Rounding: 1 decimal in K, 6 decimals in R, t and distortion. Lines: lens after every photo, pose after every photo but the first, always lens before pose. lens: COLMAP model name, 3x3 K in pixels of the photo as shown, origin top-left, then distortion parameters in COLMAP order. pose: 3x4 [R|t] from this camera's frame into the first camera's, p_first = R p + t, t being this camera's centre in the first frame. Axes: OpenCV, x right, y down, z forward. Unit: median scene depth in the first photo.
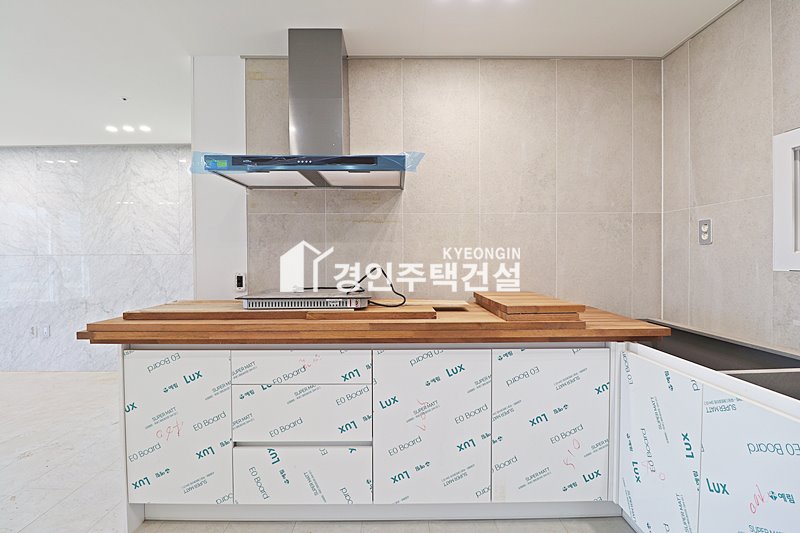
lens RADIAL K [[368.9, 0, 402.6], [0, 368.9, 264.1], [0, 0, 1]] dist [-0.004505, -0.010686]
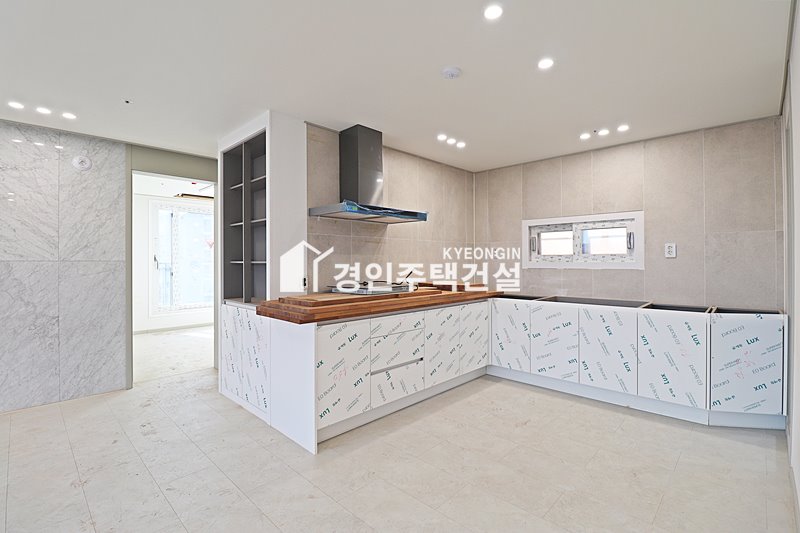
lens RADIAL K [[368.9, 0, 402.6], [0, 368.9, 260.7], [0, 0, 1]] dist [-0.004505, -0.010686]
pose [[0.704044, 0.002491, 0.710152, -1.280968], [0.013430, 0.999768, -0.016821, -0.004898], [-0.710030, 0.021380, 0.703847, -0.266176]]
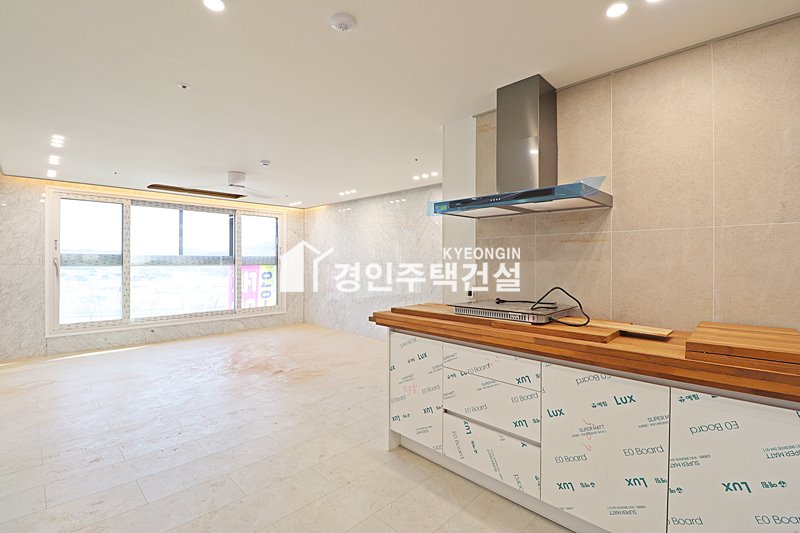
lens RADIAL K [[368.9, 0, 402.6], [0, 368.9, 262.4], [0, 0, 1]] dist [-0.004505, -0.010686]
pose [[0.699819, 0.006867, -0.714287, 0.340354], [-0.018441, 0.999794, -0.008456, -0.042328], [0.714082, 0.019090, 0.699802, -0.075965]]
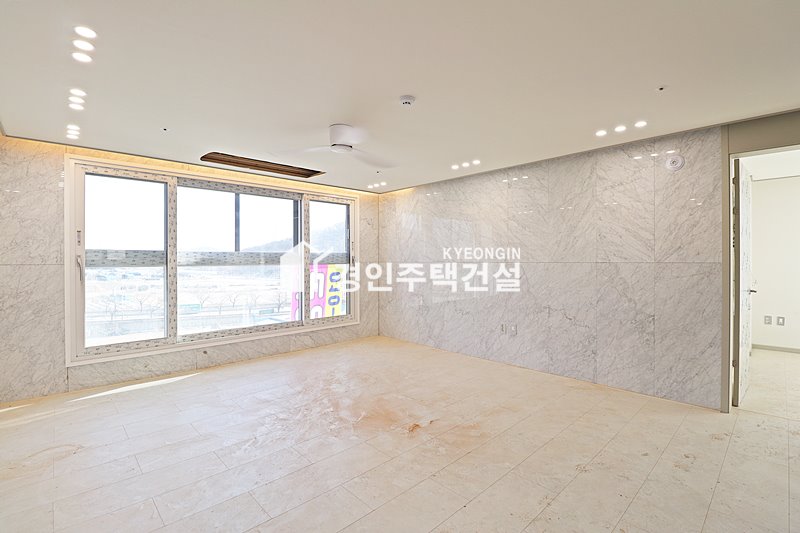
lens RADIAL K [[368.9, 0, 402.3], [0, 368.9, 261.7], [0, 0, 1]] dist [-0.004505, -0.010686]
pose [[0.674578, 0.004702, -0.738189, -0.728182], [-0.013379, 0.999893, -0.005858, -0.030810], [0.738083, 0.013827, 0.674569, -0.065087]]
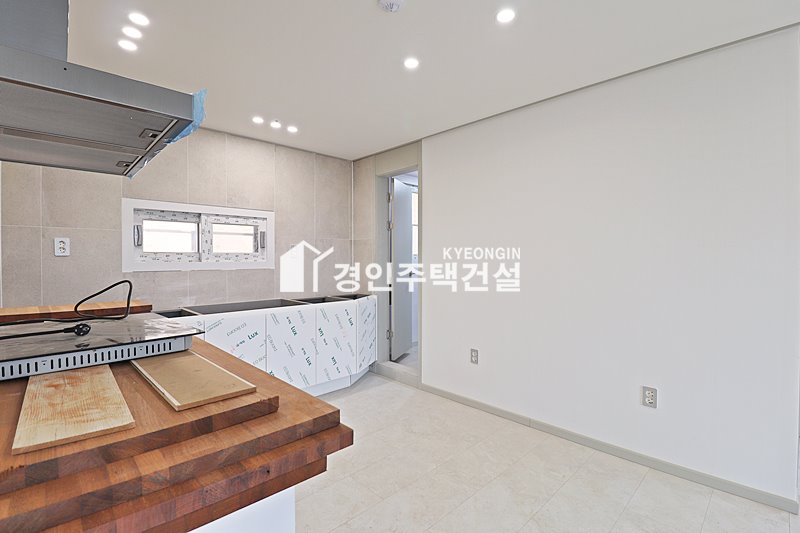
lens RADIAL K [[368.9, 0, 406.0], [0, 368.9, 263.4], [0, 0, 1]] dist [-0.004505, -0.010686]
pose [[-0.688565, -0.006824, 0.725142, -0.991325], [0.016416, 0.999553, 0.024994, -0.038057], [-0.724989, 0.029114, -0.688145, 0.960461]]
